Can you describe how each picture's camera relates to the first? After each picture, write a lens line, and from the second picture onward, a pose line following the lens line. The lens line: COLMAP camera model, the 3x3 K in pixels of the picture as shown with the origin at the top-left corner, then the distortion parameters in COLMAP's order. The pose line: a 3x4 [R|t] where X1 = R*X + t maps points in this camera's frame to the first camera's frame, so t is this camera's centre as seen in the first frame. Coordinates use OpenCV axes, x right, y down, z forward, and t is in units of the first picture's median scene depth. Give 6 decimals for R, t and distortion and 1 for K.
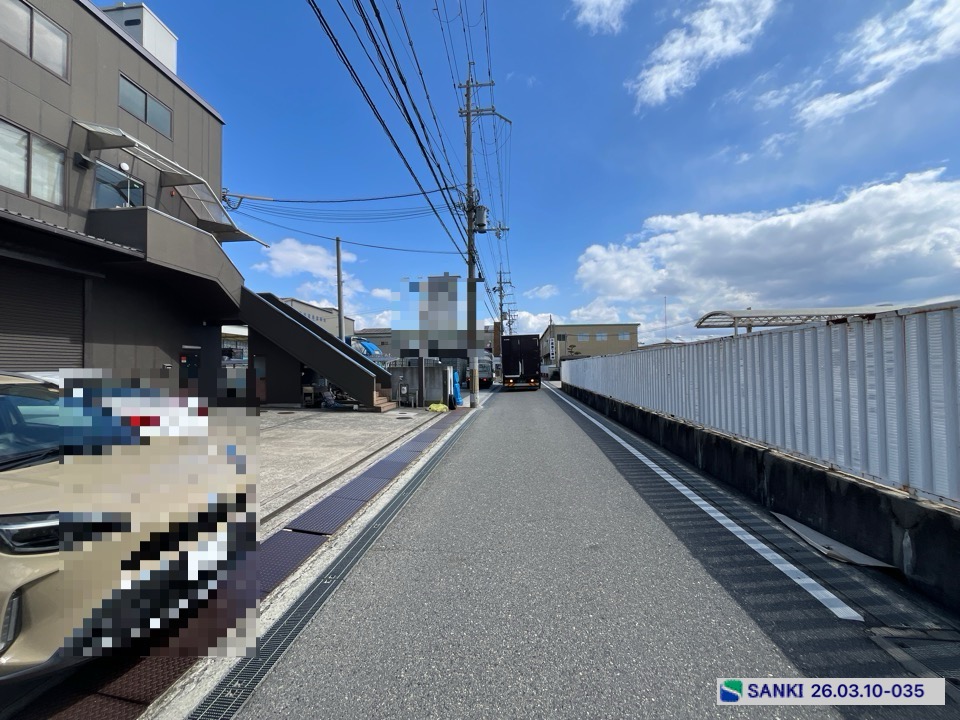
lens RADIAL K [[384.5, 0, 477.5], [0, 384.5, 359.5], [0, 0, 1]] dist [-0.002890, -0.000269]
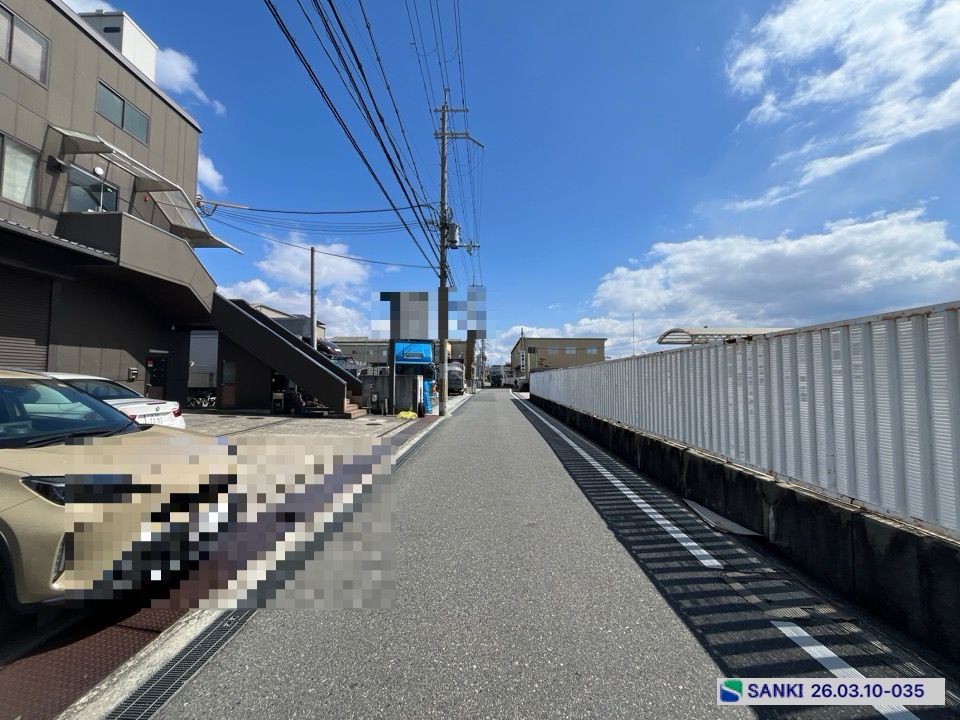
lens RADIAL K [[384.5, 0, 477.5], [0, 384.5, 359.1], [0, 0, 1]] dist [-0.002890, -0.000269]
pose [[0.997360, 0.020405, 0.069684, 0.010991], [-0.018321, 0.999369, -0.030414, 0.003255], [-0.070261, 0.029057, 0.997105, -0.052607]]
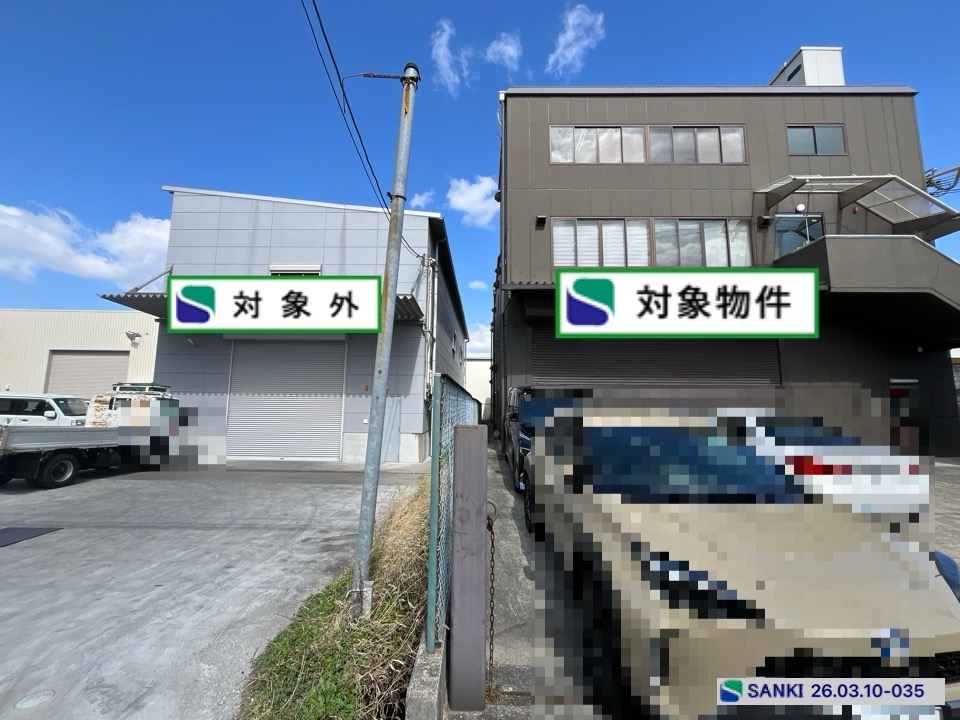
lens RADIAL K [[384.5, 0, 477.9], [0, 384.5, 358.8], [0, 0, 1]] dist [-0.002890, -0.000269]
pose [[0.076164, -0.107990, -0.991230, -0.015127], [0.013511, 0.994138, -0.107269, -0.004365], [0.997004, -0.005223, 0.077176, 0.053180]]
